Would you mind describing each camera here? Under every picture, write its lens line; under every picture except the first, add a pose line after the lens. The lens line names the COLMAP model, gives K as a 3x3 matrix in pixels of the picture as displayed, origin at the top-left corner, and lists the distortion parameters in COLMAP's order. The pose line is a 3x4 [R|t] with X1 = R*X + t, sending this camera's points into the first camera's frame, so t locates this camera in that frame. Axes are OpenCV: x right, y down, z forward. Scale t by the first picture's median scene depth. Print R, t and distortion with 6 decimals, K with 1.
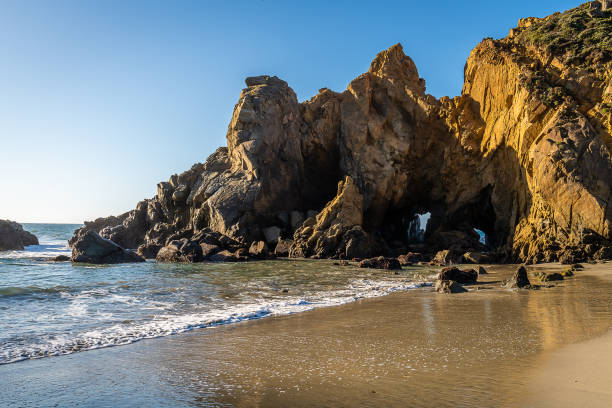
lens RADIAL K [[630.4, 0, 302.5], [0, 630.4, 204.4], [0, 0, 1]] dist [-0.039071, 0.000000]
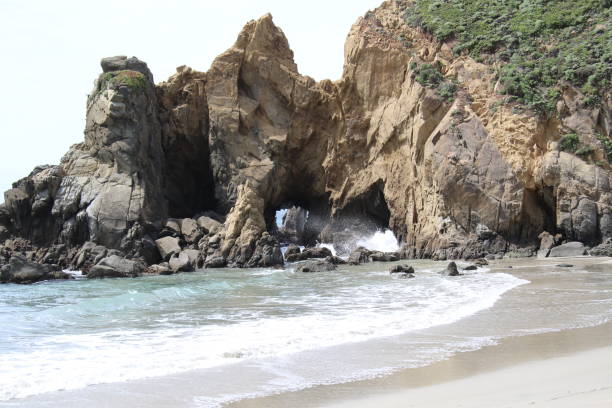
lens RADIAL K [[1240.5, 0, 276.4], [0, 1240.5, 229.9], [0, 0, 1]] dist [0.121405, 0.000000]
pose [[0.957921, -0.048874, 0.282840, -0.354716], [0.034017, 0.997783, 0.057206, -0.063703], [-0.285009, -0.045177, 0.957460, -0.683688]]
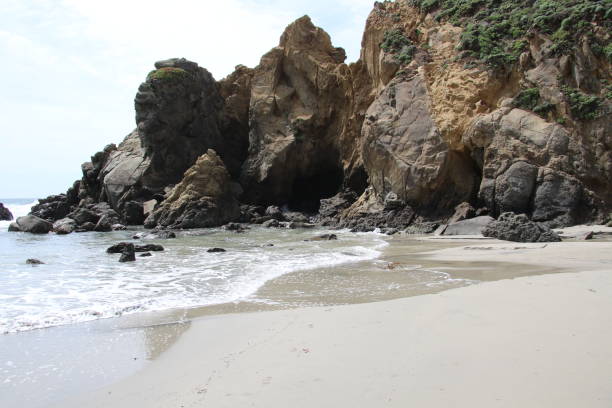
lens RADIAL K [[562.5, 0, 286.0], [0, 562.5, 213.0], [0, 0, 1]] dist [-0.105491, 0.124109]
pose [[0.976487, -0.024378, -0.214192, 0.332352], [0.039567, 0.996974, 0.066914, 0.002924], [0.211913, -0.073815, 0.974497, 0.098781]]
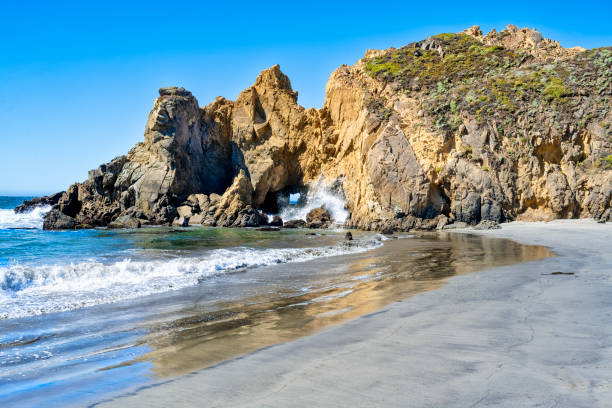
lens RADIAL K [[630.4, 0, 304.4], [0, 630.4, 208.6], [0, 0, 1]] dist [-0.039071, 0.000000]
pose [[0.979175, -0.001630, 0.203011, -0.061733], [-0.009038, 0.998626, 0.051612, -0.026396], [-0.202816, -0.052372, 0.977815, -0.326808]]
